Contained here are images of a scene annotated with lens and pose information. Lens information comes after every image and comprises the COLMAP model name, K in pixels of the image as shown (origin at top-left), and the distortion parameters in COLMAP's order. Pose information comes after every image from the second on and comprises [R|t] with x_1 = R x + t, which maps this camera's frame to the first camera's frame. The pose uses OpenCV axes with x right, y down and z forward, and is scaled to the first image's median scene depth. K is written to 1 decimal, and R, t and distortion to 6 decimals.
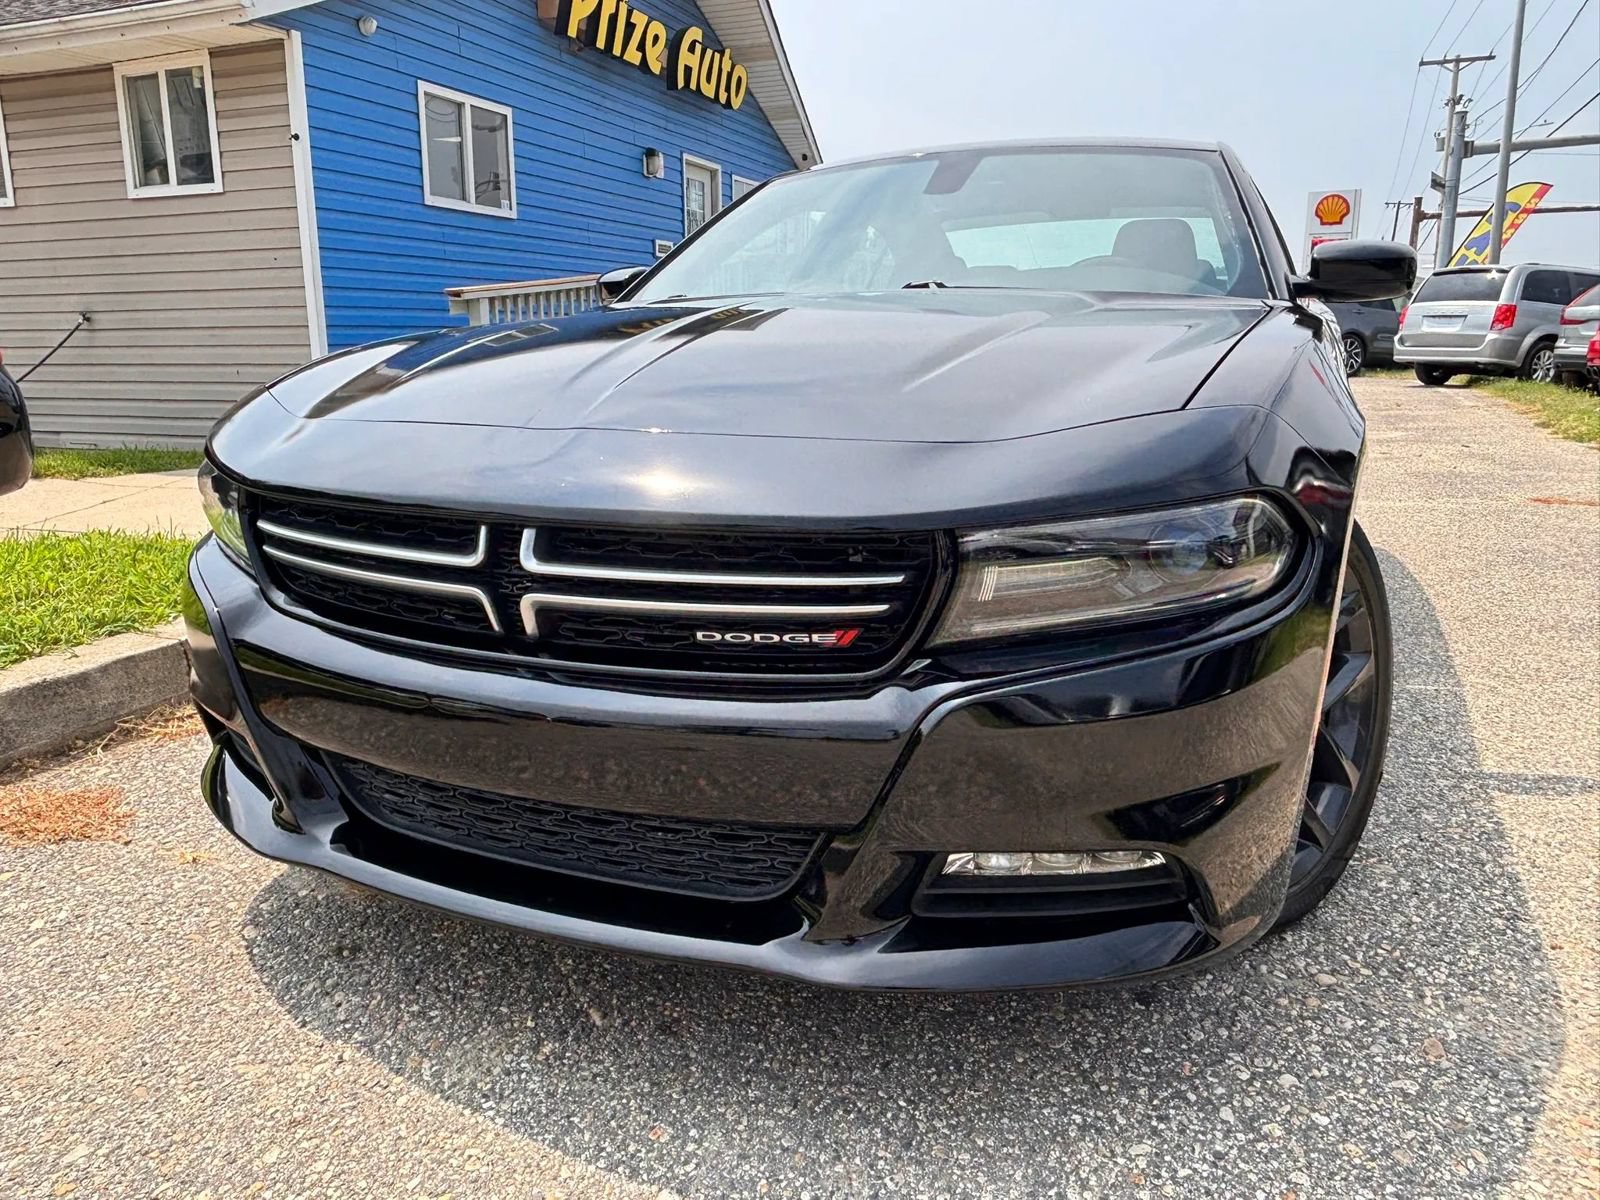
lens RADIAL K [[1172.1, 0, 792.6], [0, 1172.1, 596.1], [0, 0, 1]] dist [0.037477, -0.057242]
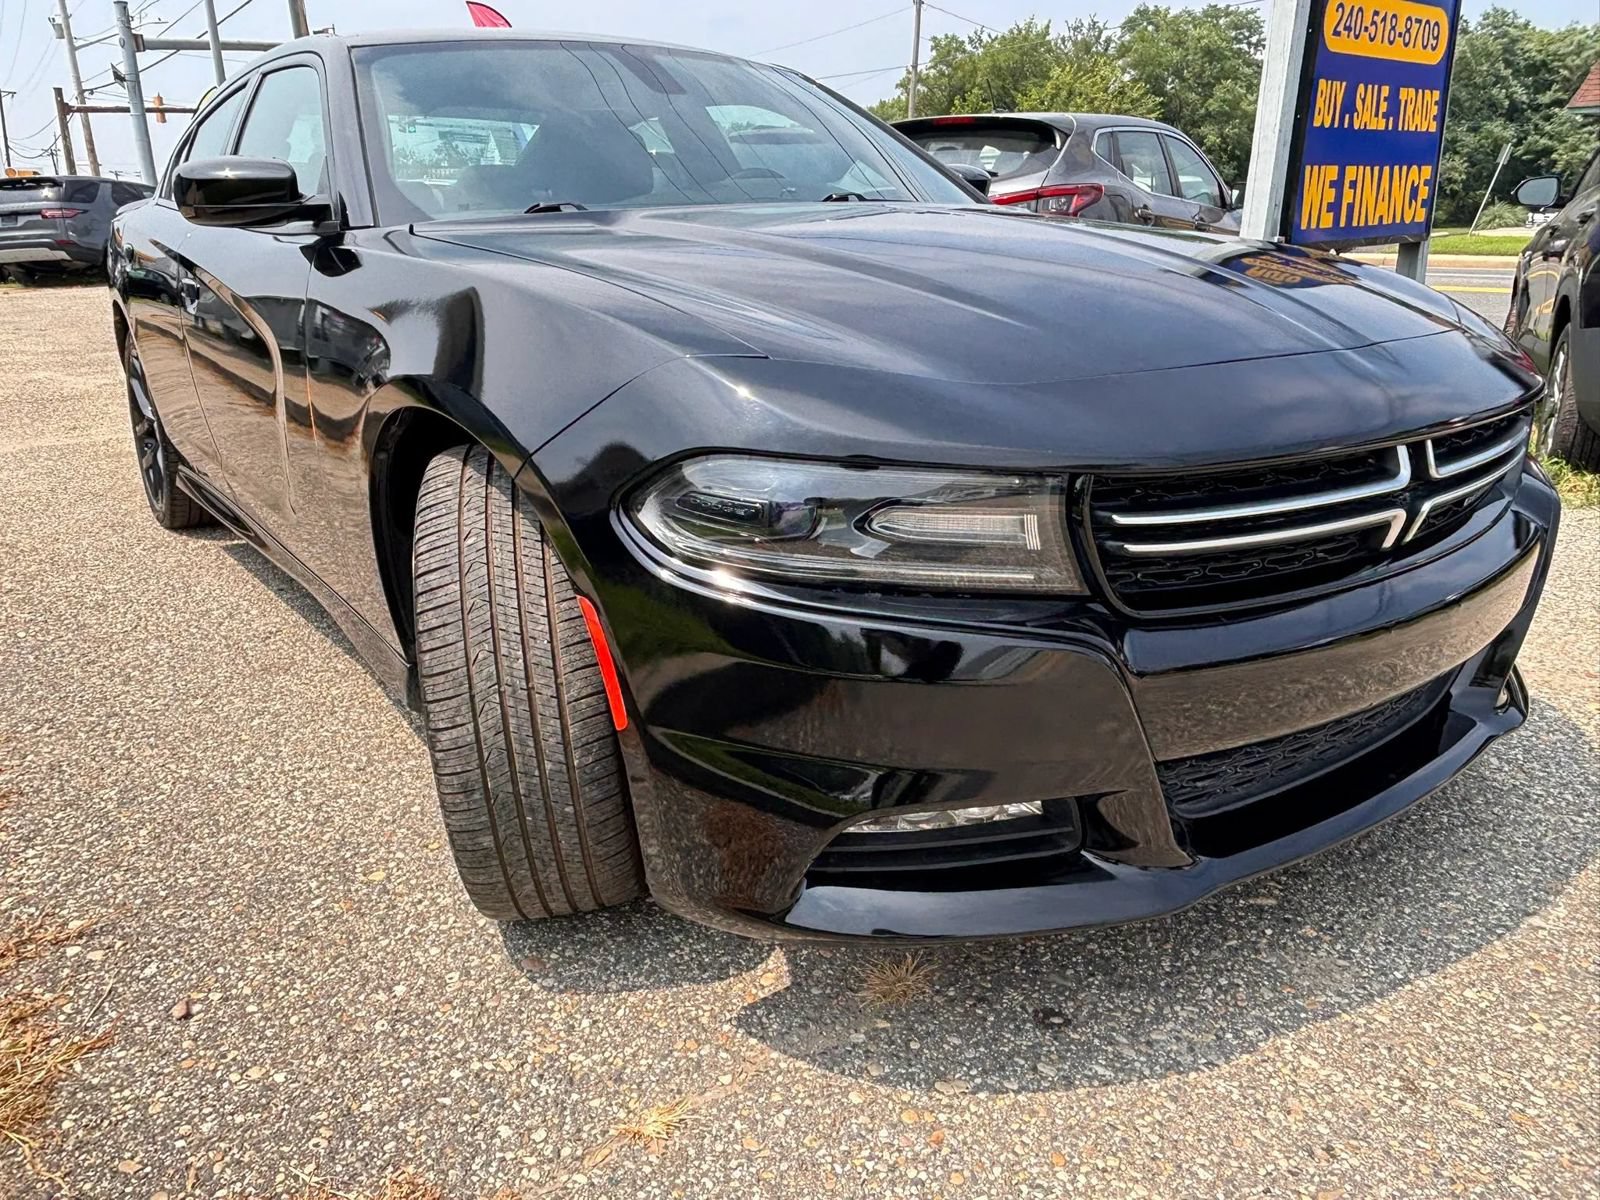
lens RADIAL K [[1172.1, 0, 796.1], [0, 1172.1, 599.8], [0, 0, 1]] dist [0.037477, -0.057242]
pose [[0.506986, -0.270136, 0.818530, -0.915475], [0.202438, 0.960377, 0.191562, -0.152821], [-0.837845, 0.068582, 0.541584, 0.582992]]
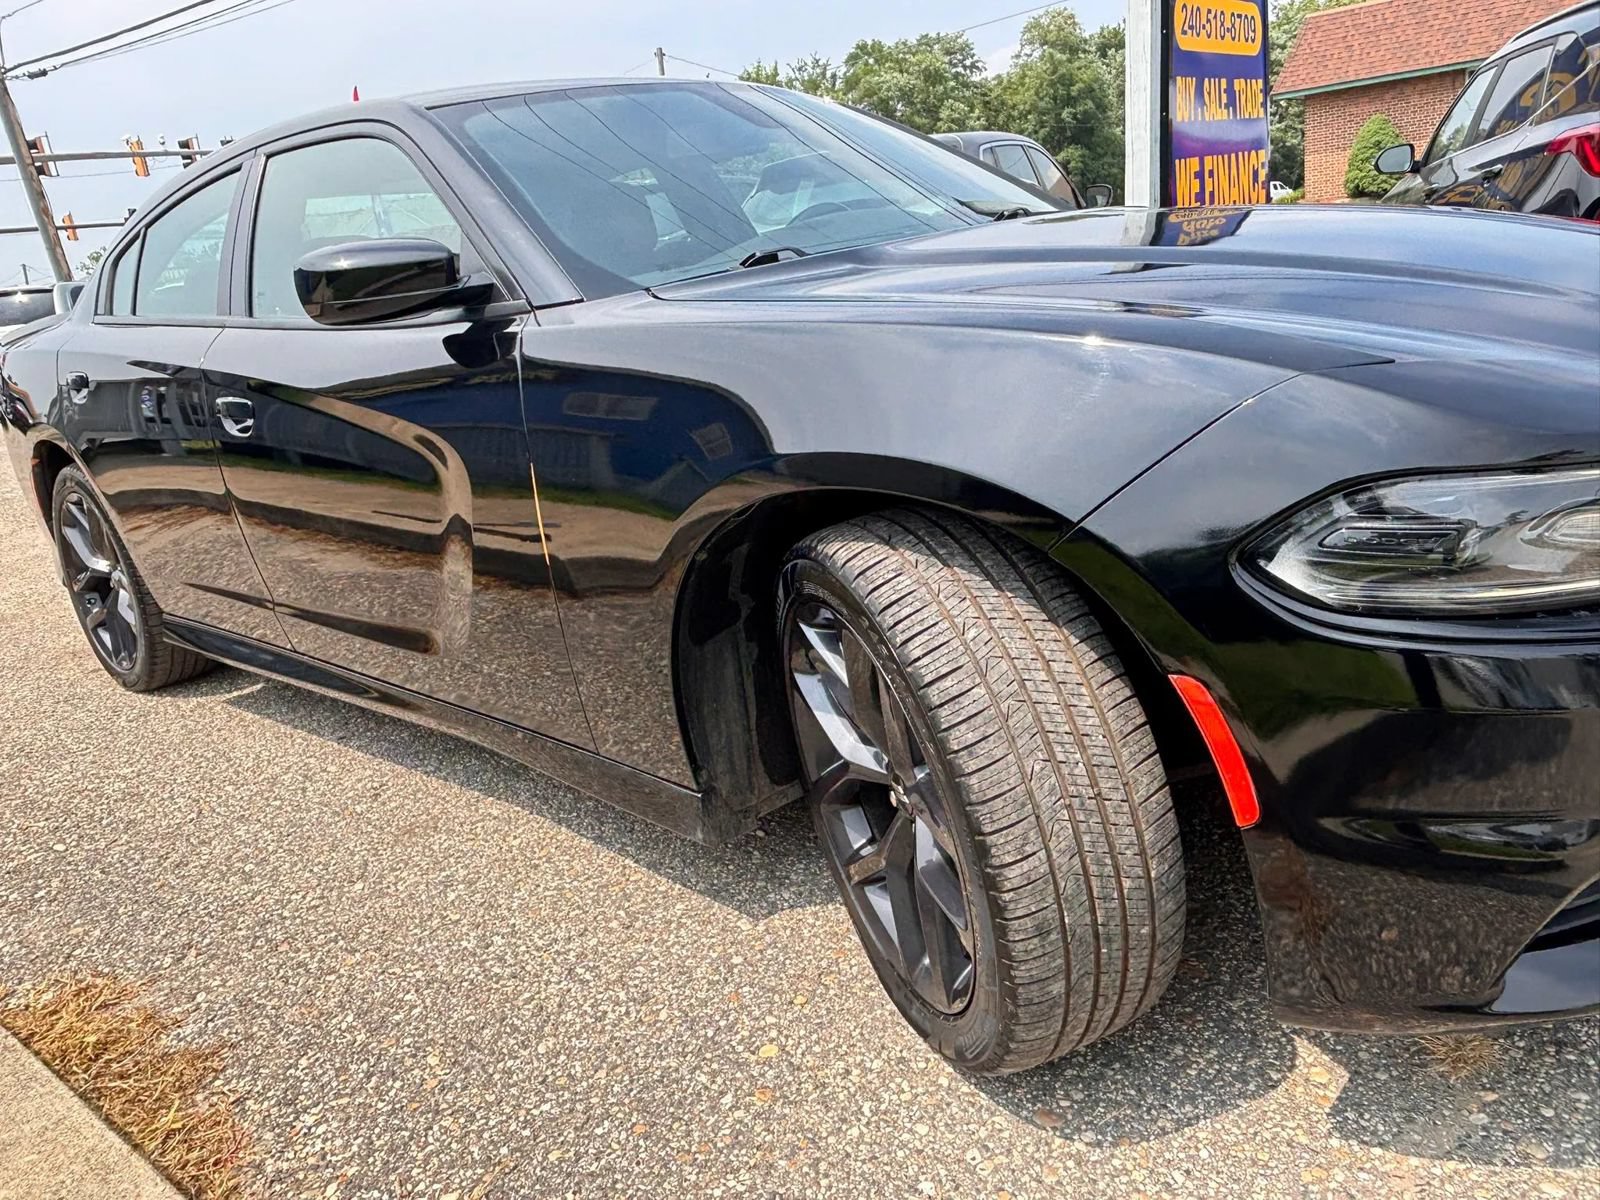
lens RADIAL K [[1172.1, 0, 791.6], [0, 1172.1, 593.0], [0, 0, 1]] dist [0.037477, -0.057242]
pose [[0.323501, -0.302999, 0.896403, -0.977397], [0.327718, 0.924589, 0.194256, -0.251322], [-0.887664, 0.230925, 0.398404, 0.955246]]
